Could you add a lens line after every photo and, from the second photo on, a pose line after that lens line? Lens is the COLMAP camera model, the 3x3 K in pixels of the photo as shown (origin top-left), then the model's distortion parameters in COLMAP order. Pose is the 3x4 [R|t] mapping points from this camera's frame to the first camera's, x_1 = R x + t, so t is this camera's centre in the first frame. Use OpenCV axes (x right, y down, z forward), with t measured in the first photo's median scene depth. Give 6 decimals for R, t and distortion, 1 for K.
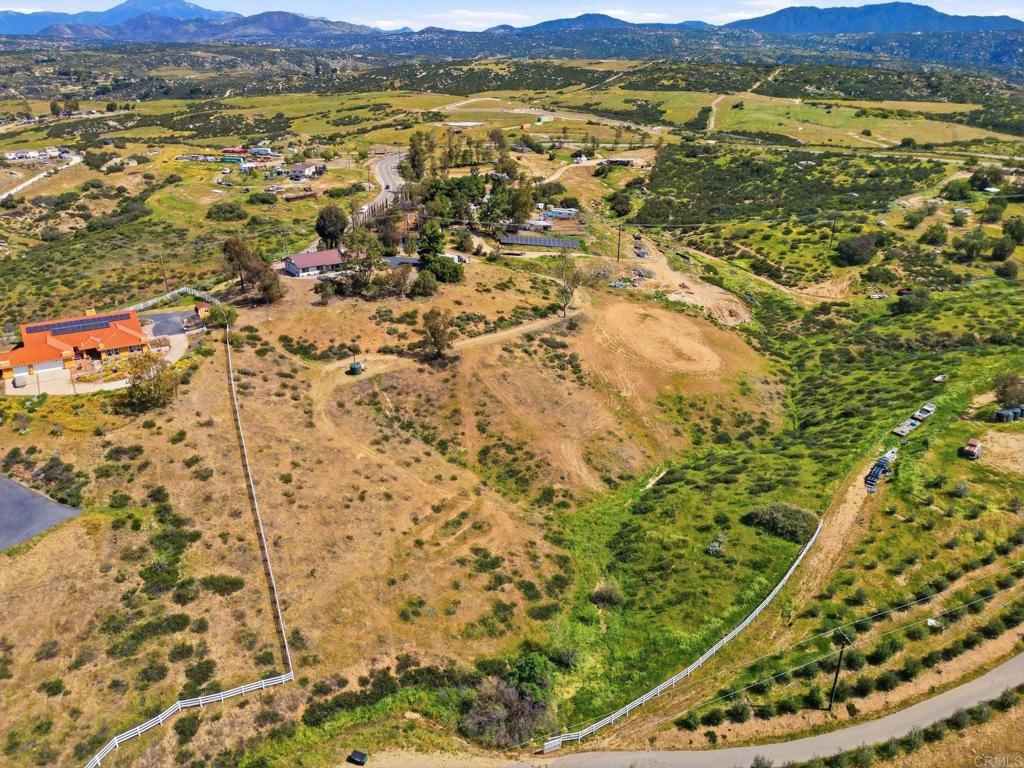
lens RADIAL K [[705.3, 0, 510.9], [0, 705.3, 377.4], [0, 0, 1]] dist [0.074366, -0.065241]
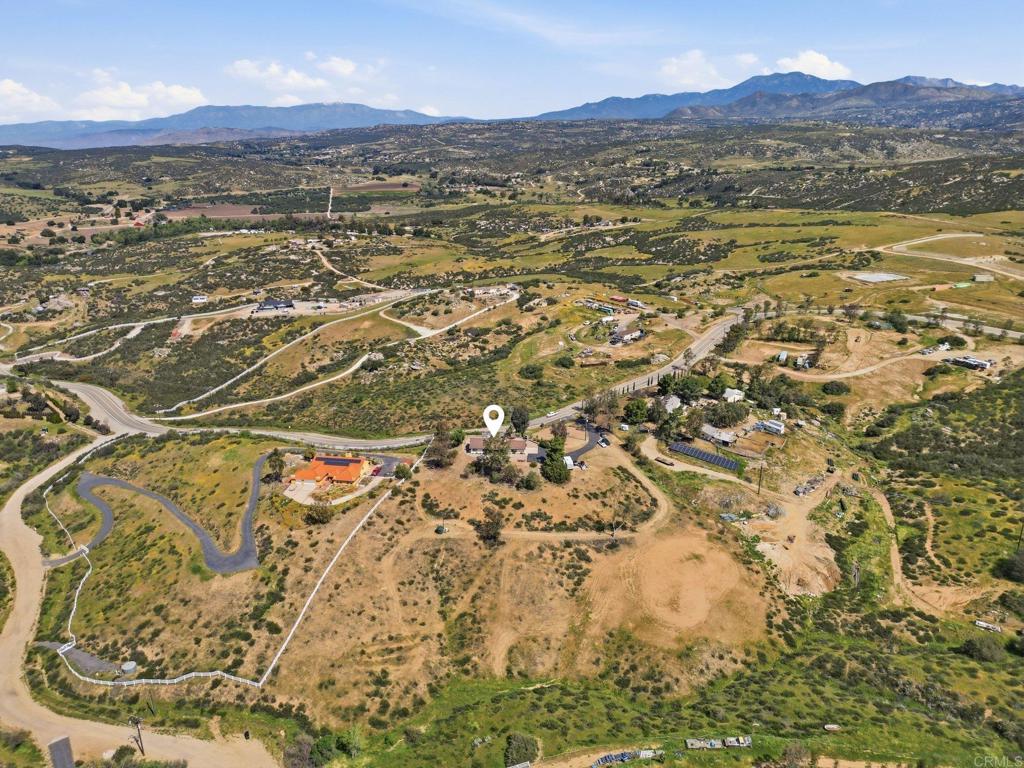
lens RADIAL K [[705.3, 0, 510.9], [0, 705.3, 377.4], [0, 0, 1]] dist [0.074366, -0.065241]
pose [[0.742606, 0.195570, -0.640538, 1.031555], [-0.250433, 0.968120, 0.005249, -0.475615], [0.621144, 0.156514, 0.767908, -0.214157]]
